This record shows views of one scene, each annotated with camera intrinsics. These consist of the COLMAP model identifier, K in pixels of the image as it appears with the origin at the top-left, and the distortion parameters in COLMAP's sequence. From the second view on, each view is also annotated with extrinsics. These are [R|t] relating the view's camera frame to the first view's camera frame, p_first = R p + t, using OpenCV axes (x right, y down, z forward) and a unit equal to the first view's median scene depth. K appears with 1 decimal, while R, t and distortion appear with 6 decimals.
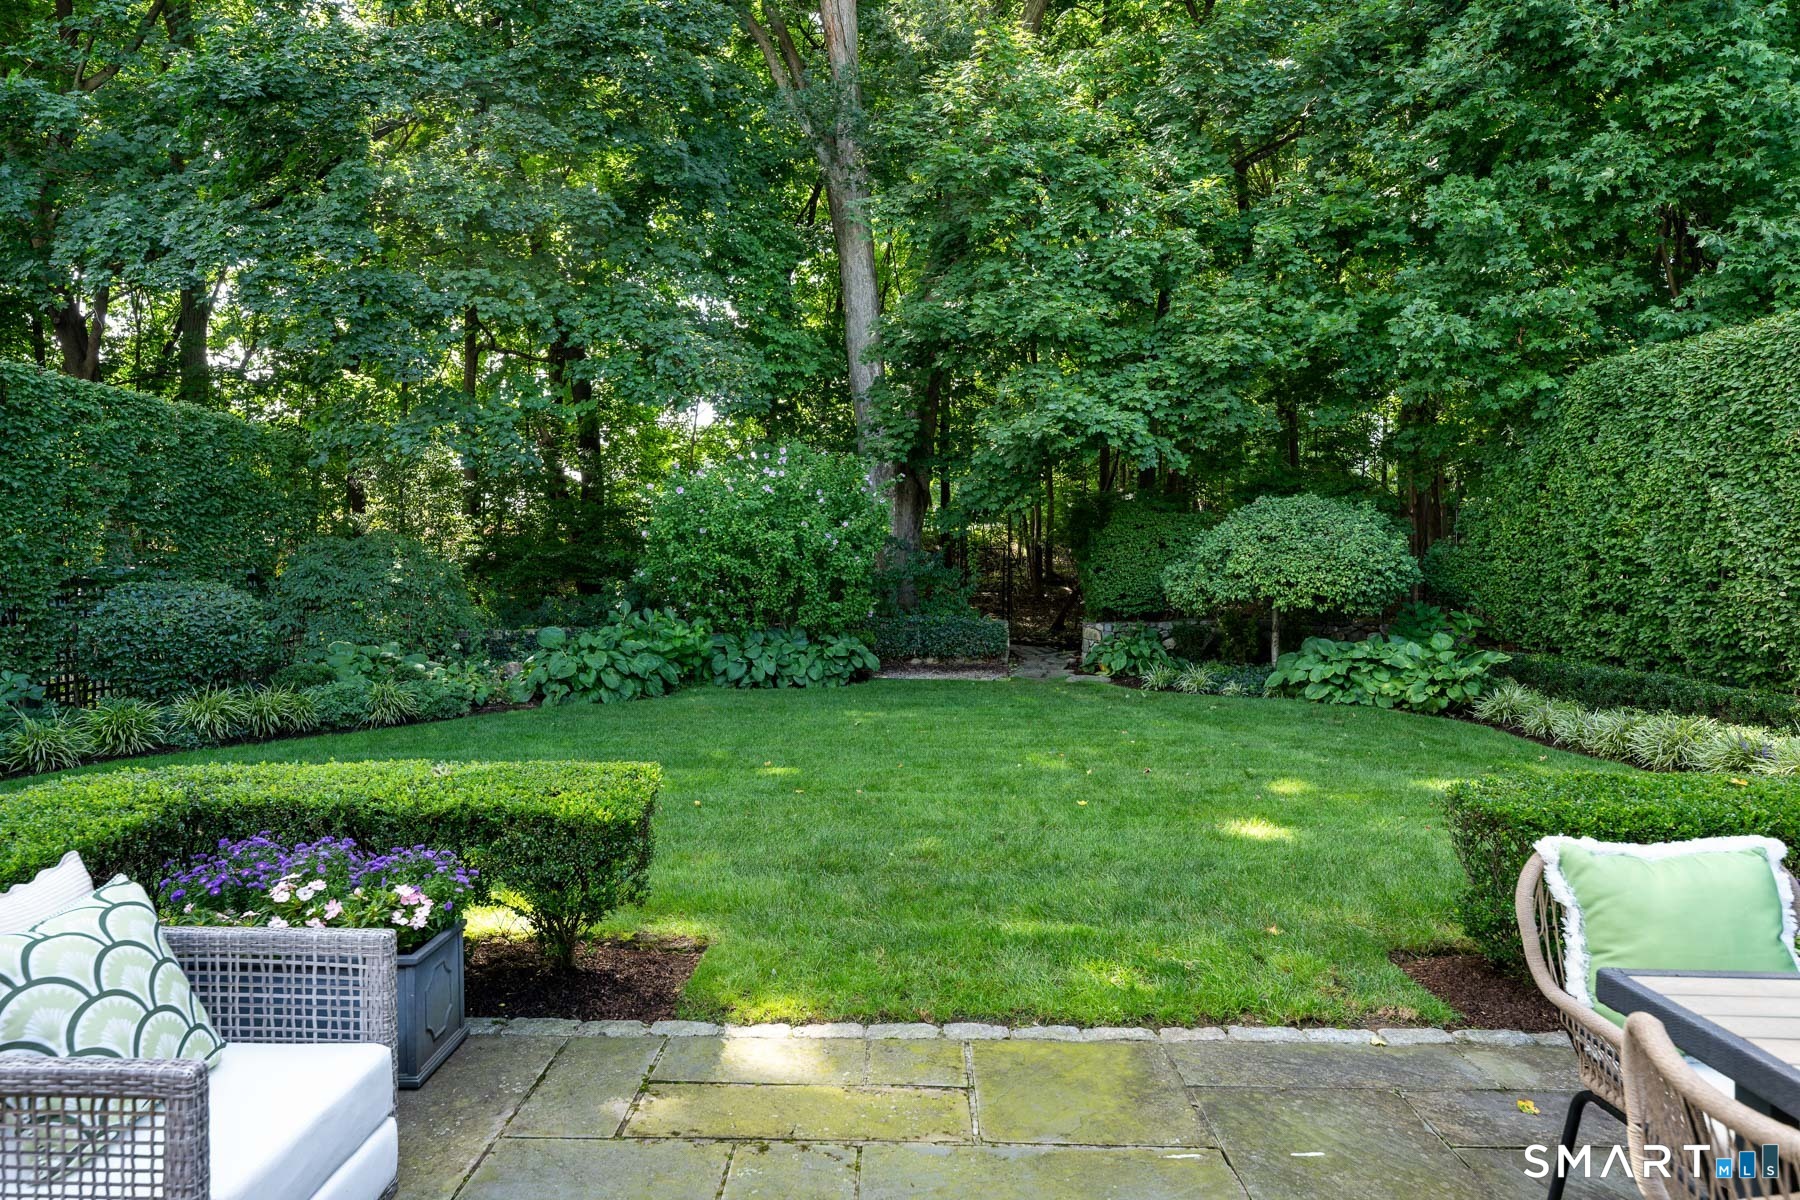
lens RADIAL K [[1117.4, 0, 890.2], [0, 1117.4, 586.1], [0, 0, 1]] dist [-0.002420, 0.000841]
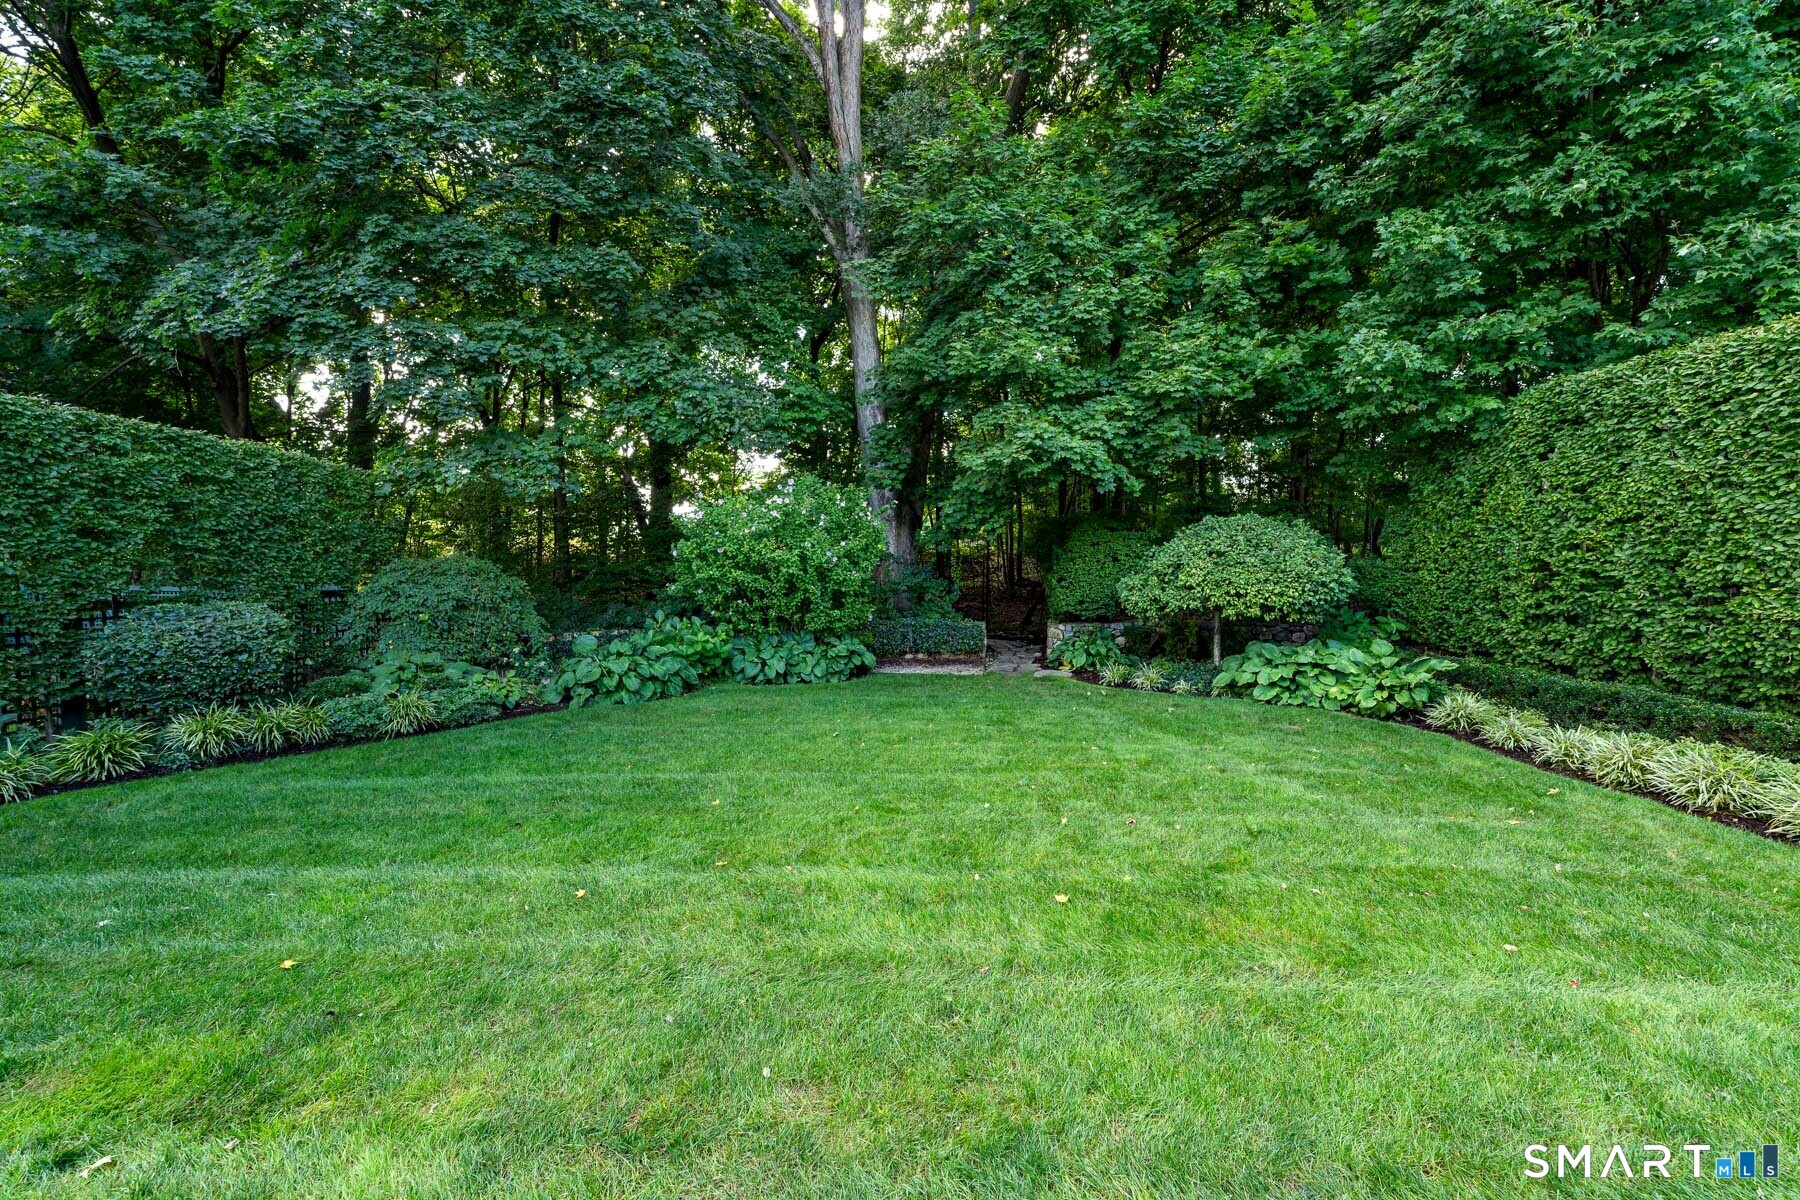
lens RADIAL K [[737.1, 0, 899.4], [0, 737.1, 595.5], [0, 0, 1]] dist [0.010199, -0.000027]
pose [[0.999764, -0.007213, -0.020476, 0.038637], [0.007580, 0.999811, 0.017878, -0.016941], [0.020343, -0.018029, 0.999630, 0.266221]]
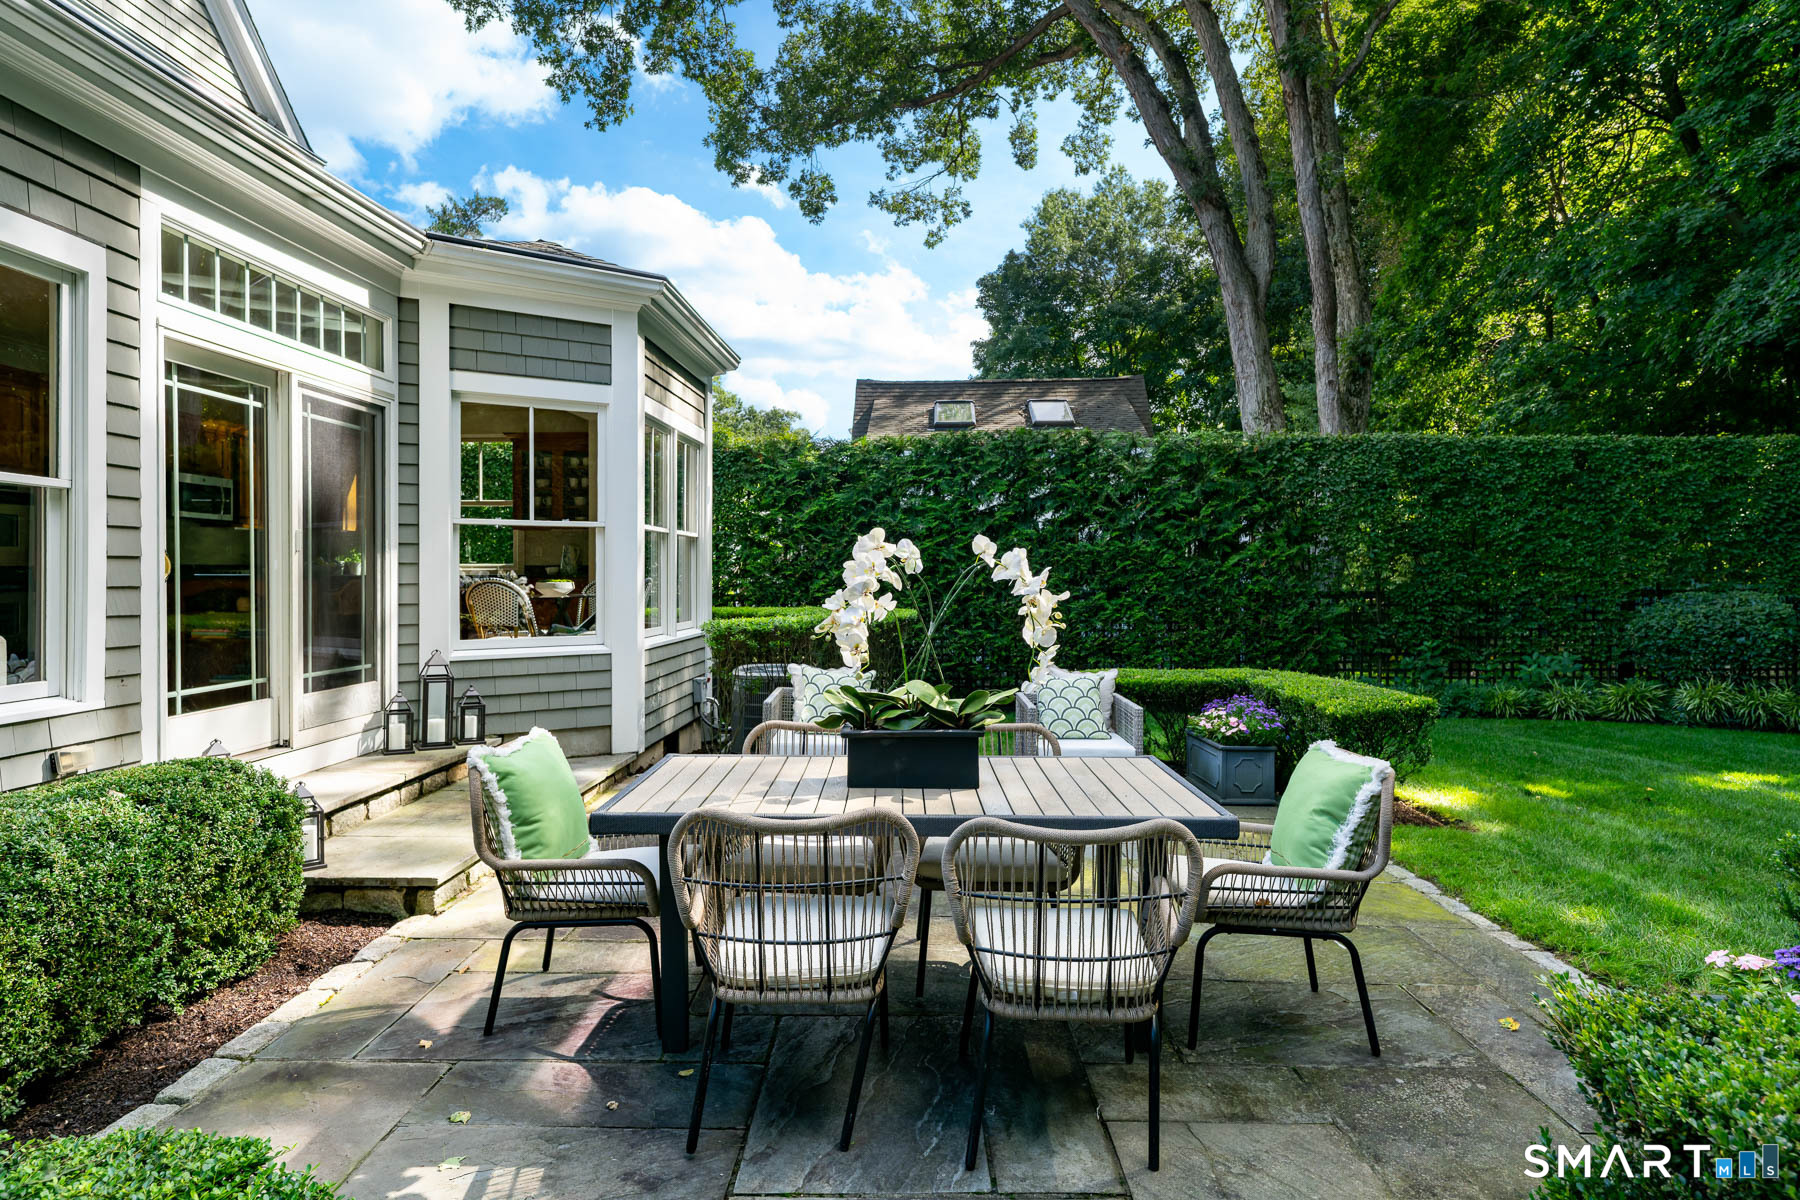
lens RADIAL K [[962.0, 0, 901.1], [0, 962.0, 584.3], [0, 0, 1]] dist [0.004257, 0.000793]
pose [[-0.003254, 0.005829, -0.999978, 0.362585], [-0.009665, 0.999936, 0.005860, -0.008133], [0.999948, 0.009683, -0.003197, 0.104058]]
